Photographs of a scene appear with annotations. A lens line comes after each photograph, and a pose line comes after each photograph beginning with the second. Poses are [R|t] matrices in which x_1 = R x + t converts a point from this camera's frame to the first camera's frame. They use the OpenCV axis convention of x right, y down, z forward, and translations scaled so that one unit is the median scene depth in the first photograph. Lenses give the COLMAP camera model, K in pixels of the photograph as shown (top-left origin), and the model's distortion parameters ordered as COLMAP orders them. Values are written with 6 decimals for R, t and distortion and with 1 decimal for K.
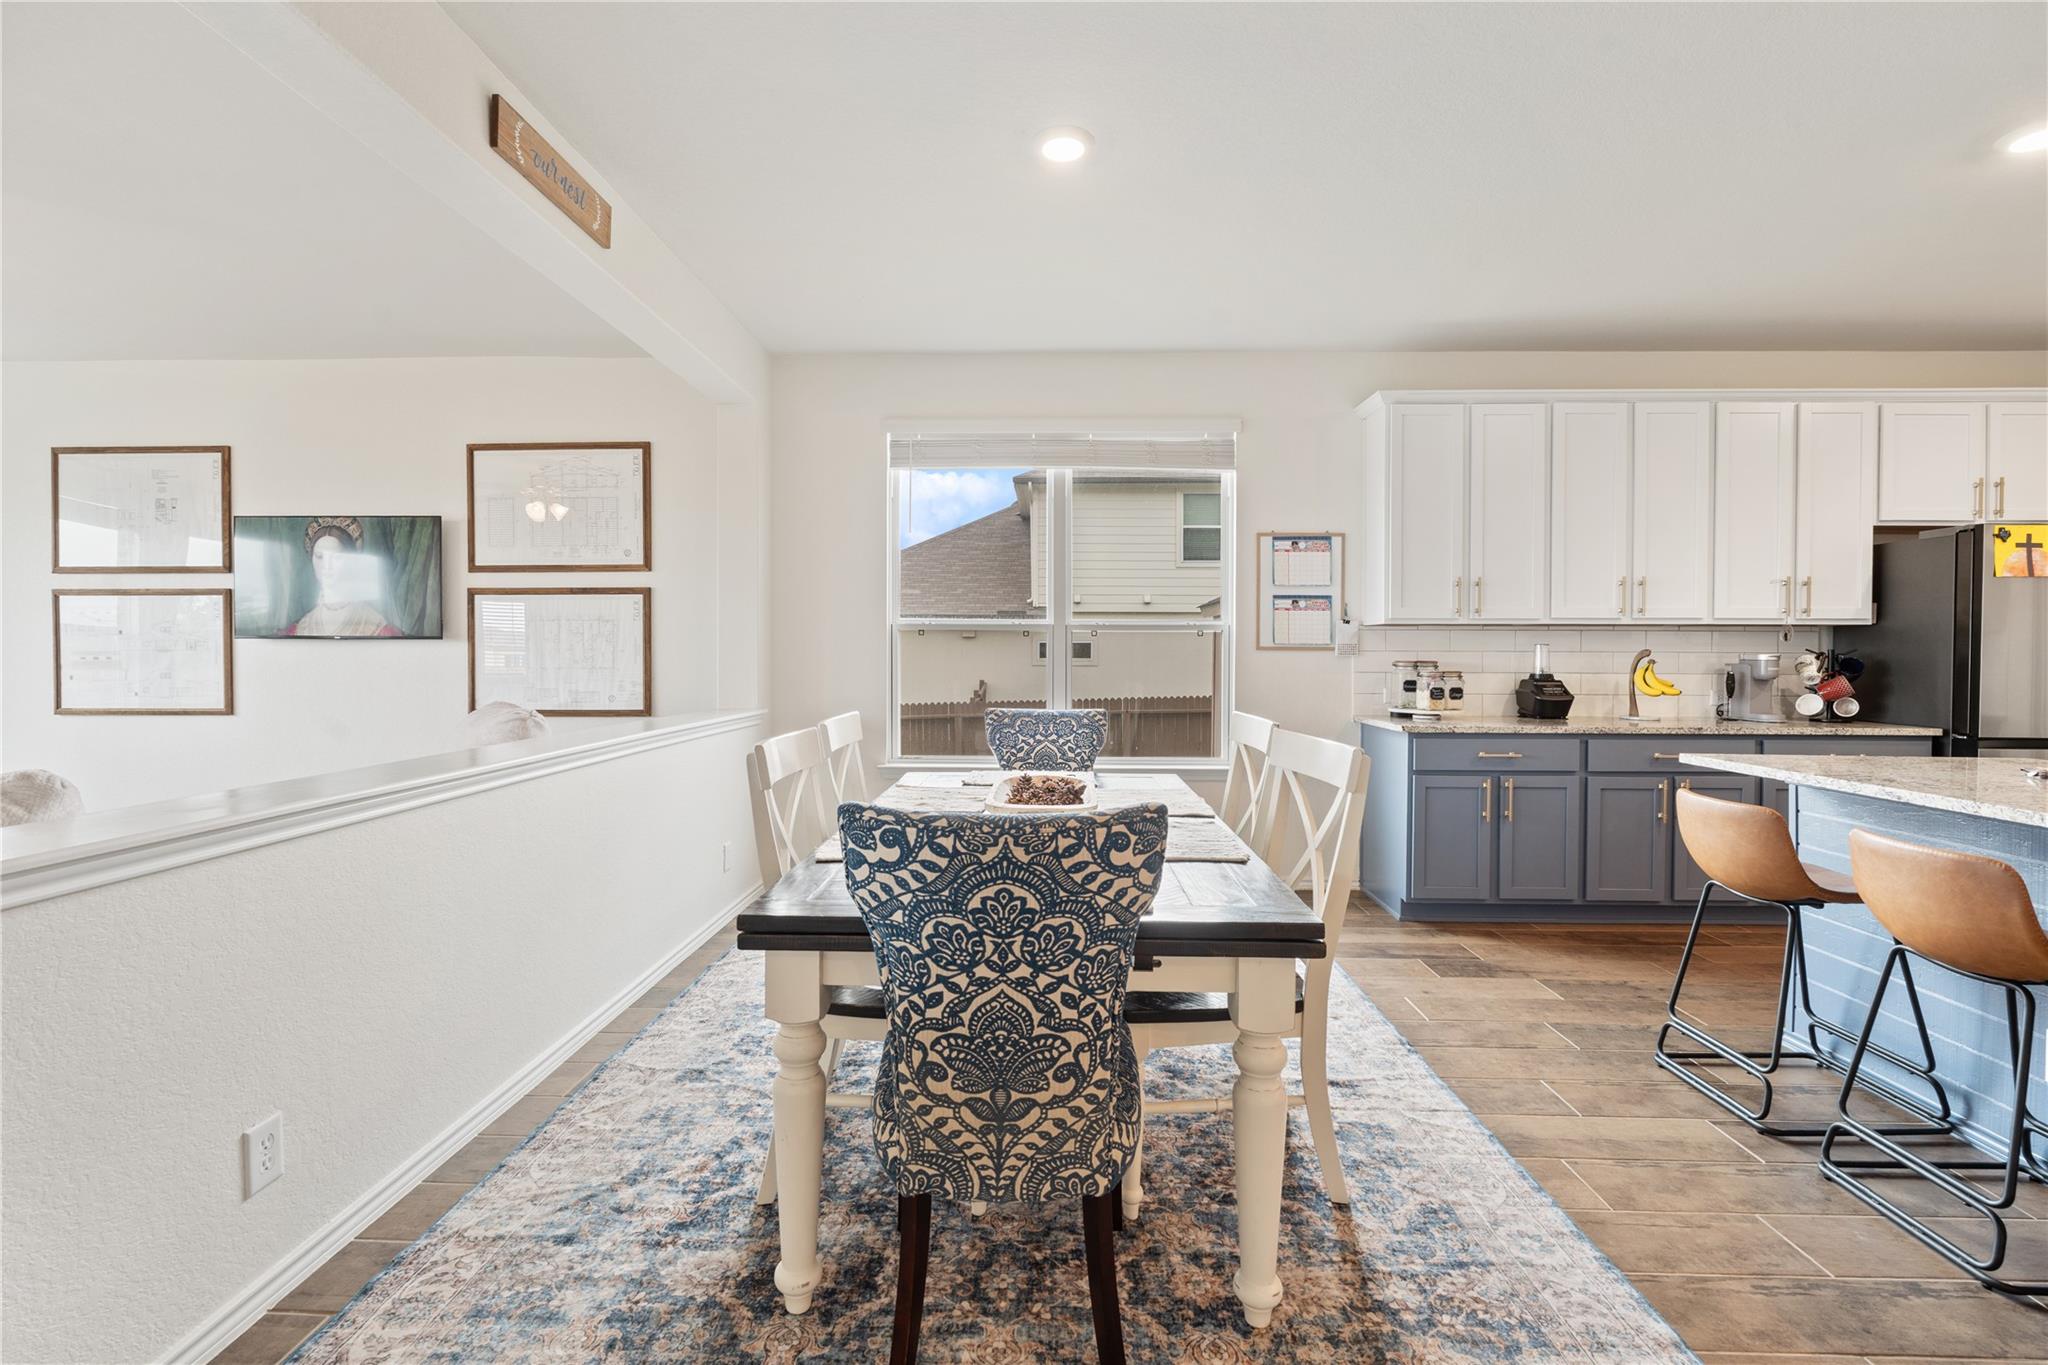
lens RADIAL K [[930.9, 0, 1021.1], [0, 930.9, 666.5], [0, 0, 1]] dist [-0.002215, -0.000105]
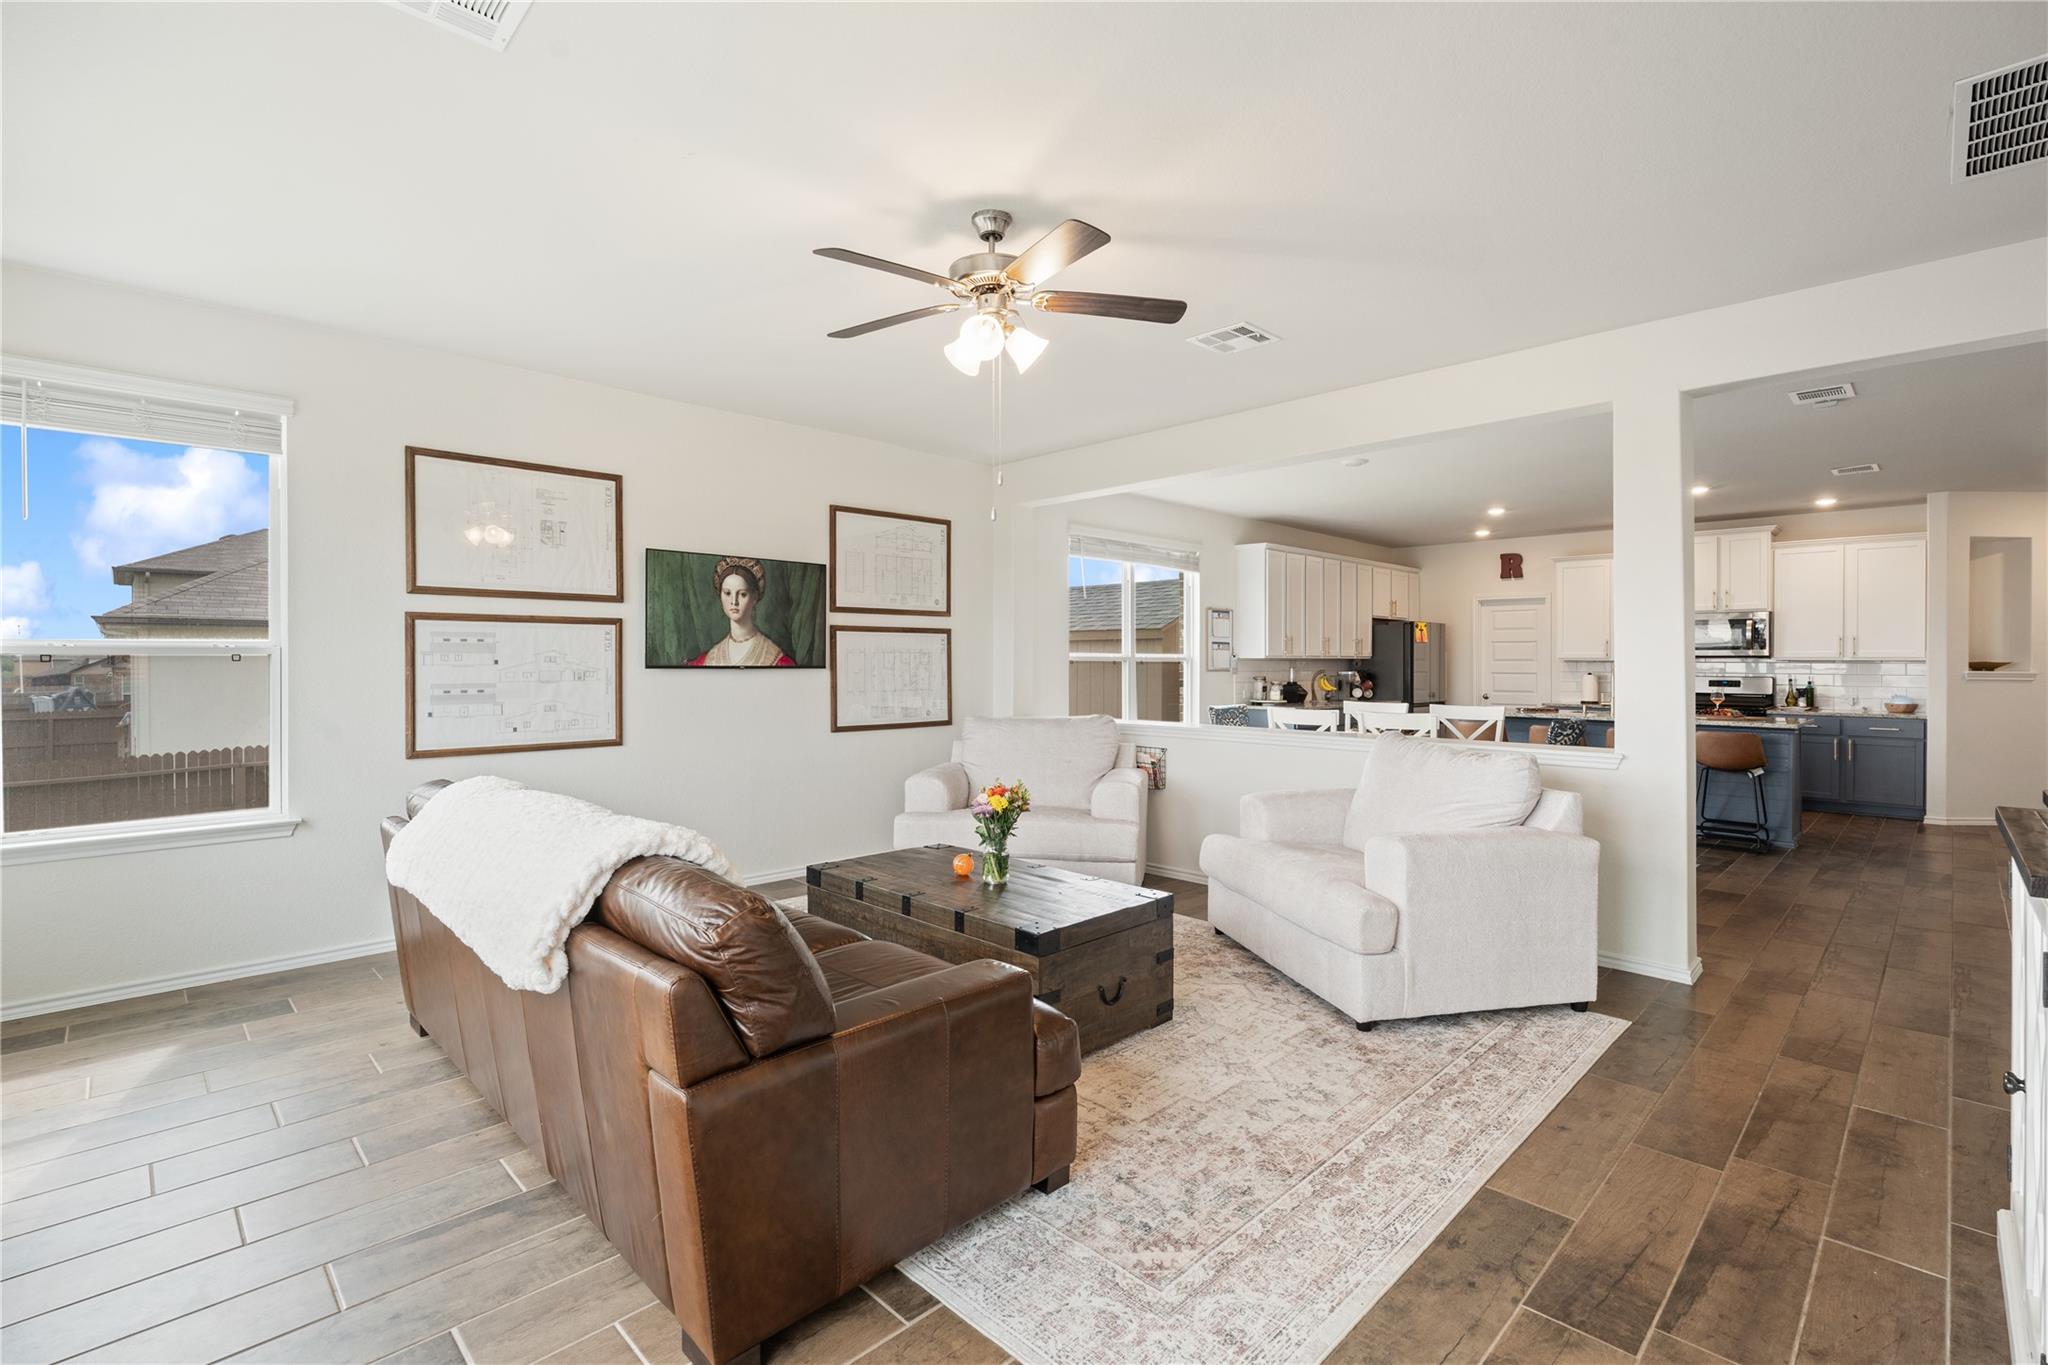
lens RADIAL K [[930.9, 0, 1028.6], [0, 930.9, 672.6], [0, 0, 1]] dist [-0.002215, -0.000105]
pose [[0.686936, -0.009106, 0.726661, -1.414384], [0.013698, 0.999906, -0.000418, -0.021481], [-0.726589, 0.010241, 0.686996, -0.001911]]
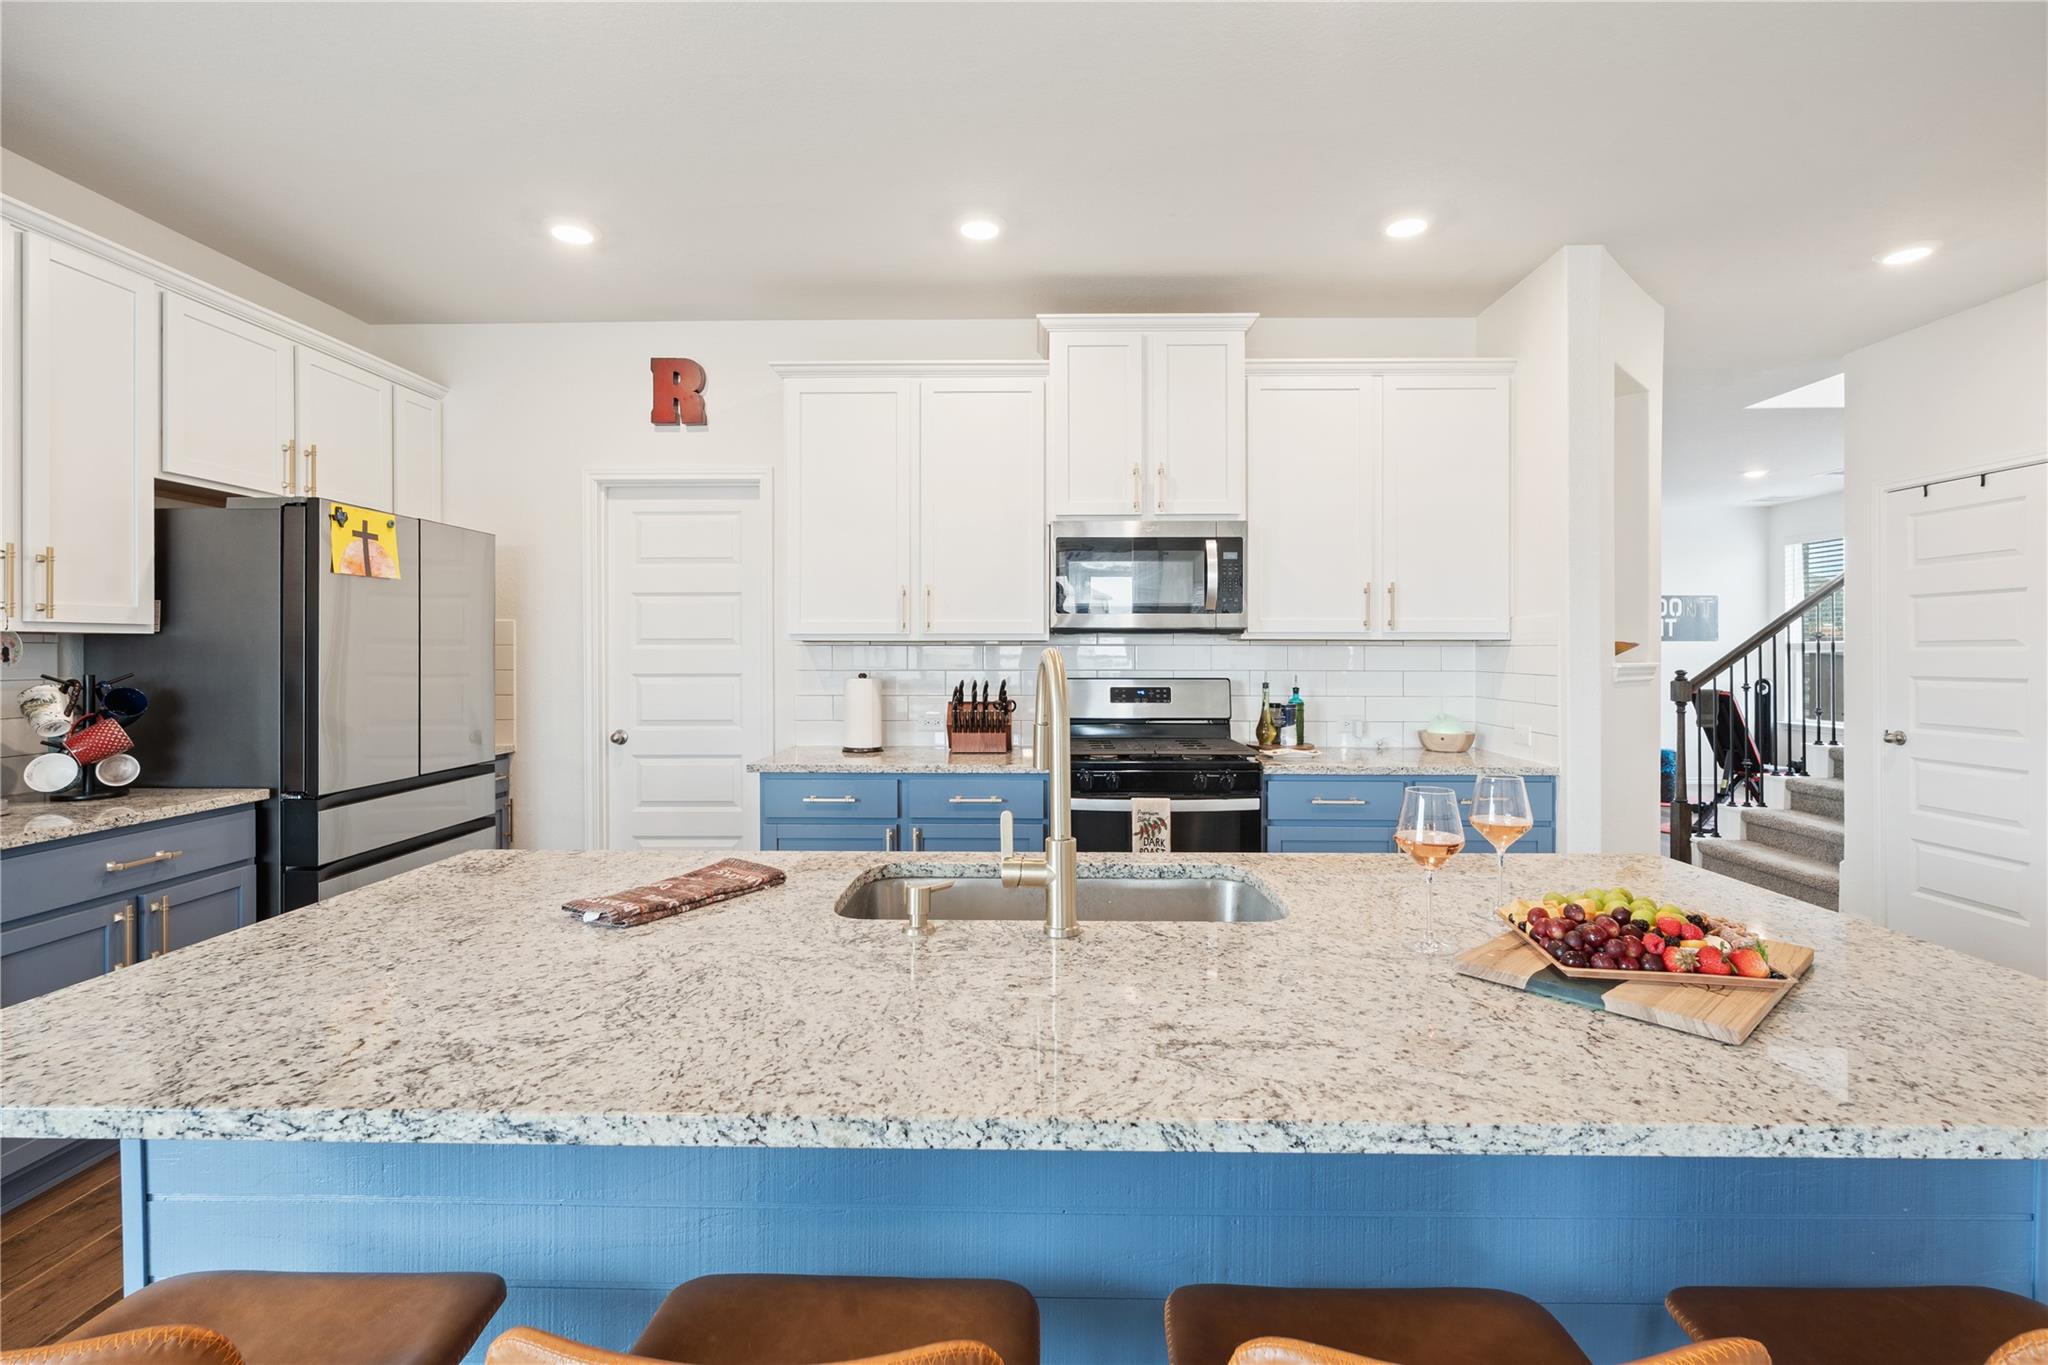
lens RADIAL K [[930.9, 0, 1029.1], [0, 930.9, 647.8], [0, 0, 1]] dist [-0.002215, -0.000105]
pose [[0.004309, 0.000396, 0.999991, 0.281726], [0.020809, 0.999783, -0.000486, -0.022925], [-0.999774, 0.020811, 0.004300, 0.396882]]
